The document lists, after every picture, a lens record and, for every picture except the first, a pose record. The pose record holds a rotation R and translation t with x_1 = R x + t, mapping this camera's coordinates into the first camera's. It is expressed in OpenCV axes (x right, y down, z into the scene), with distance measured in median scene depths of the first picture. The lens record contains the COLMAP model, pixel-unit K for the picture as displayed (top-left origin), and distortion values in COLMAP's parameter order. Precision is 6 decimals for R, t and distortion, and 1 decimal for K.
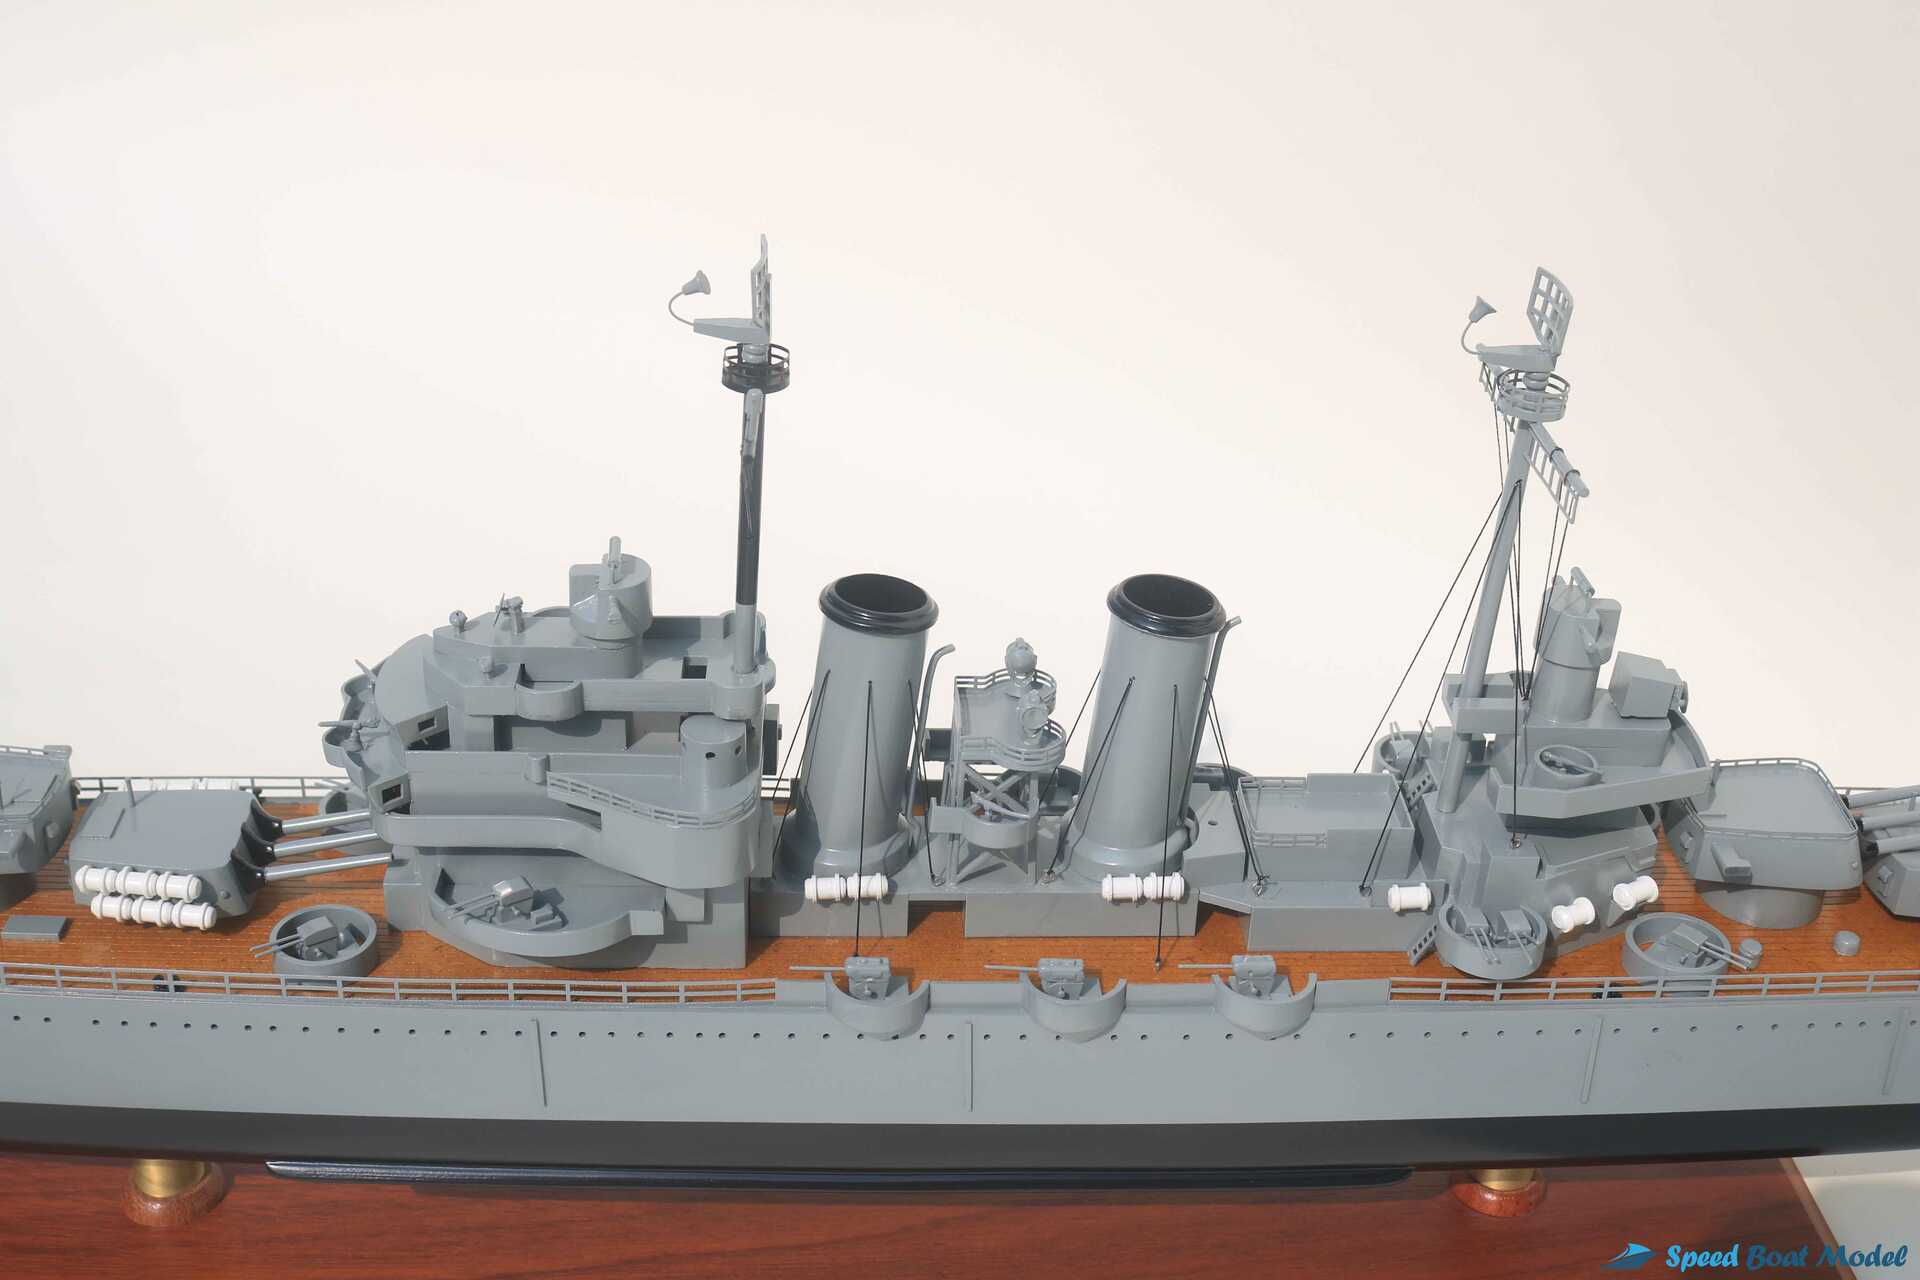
lens RADIAL K [[2452.7, 0, 962.5], [0, 2452.7, 597.3], [0, 0, 1]] dist [-0.113678, 0.087736]
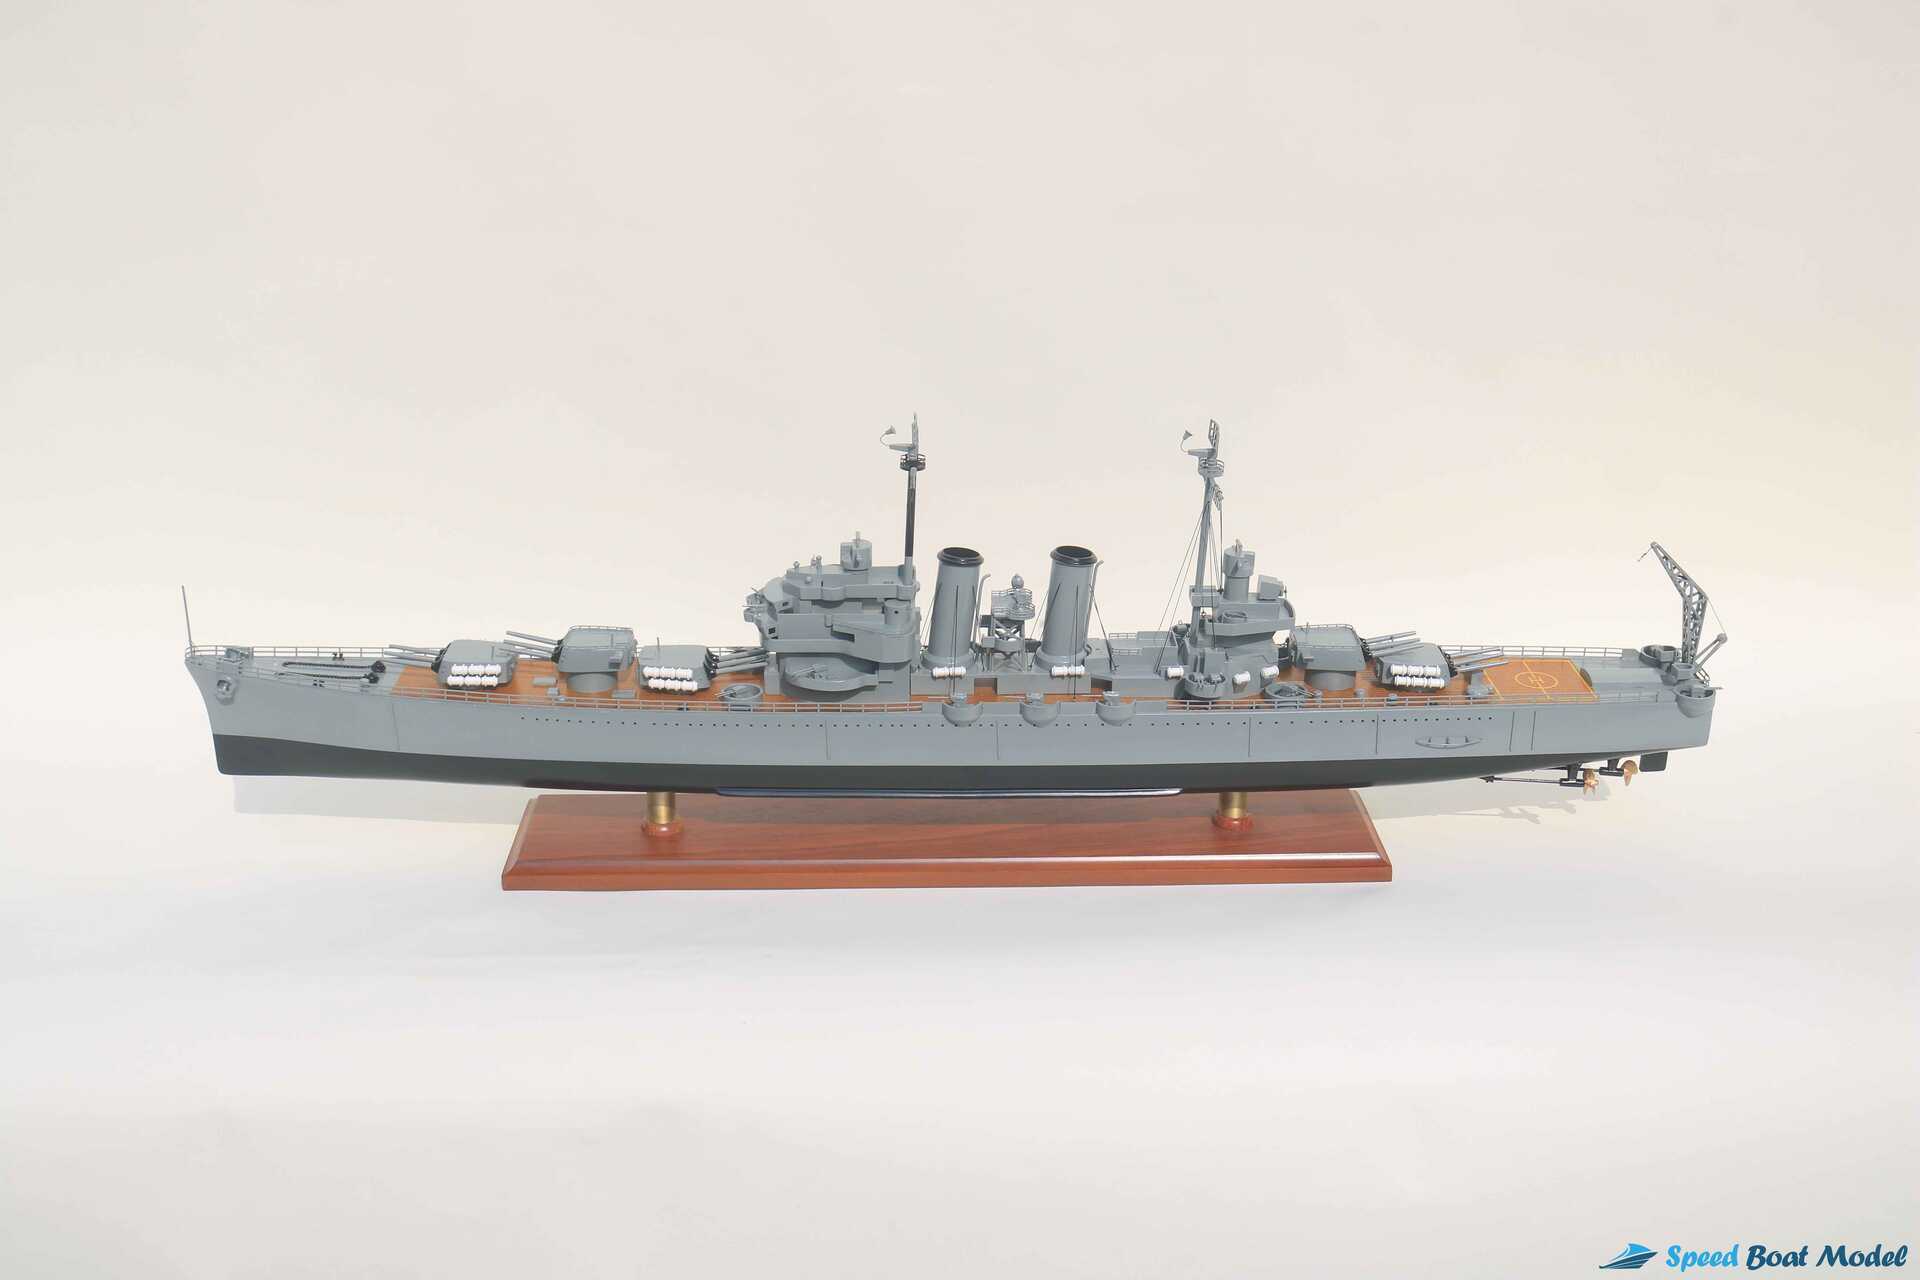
lens RADIAL K [[2126.9, 0, 994.6], [0, 2126.9, 640.3], [0, 0, 1]] dist [-0.071406, 0.004309]
pose [[0.999660, -0.018016, -0.018848, 0.041190], [0.016227, 0.995711, -0.091084, 0.288246], [0.020408, 0.090748, 0.995665, -1.186795]]
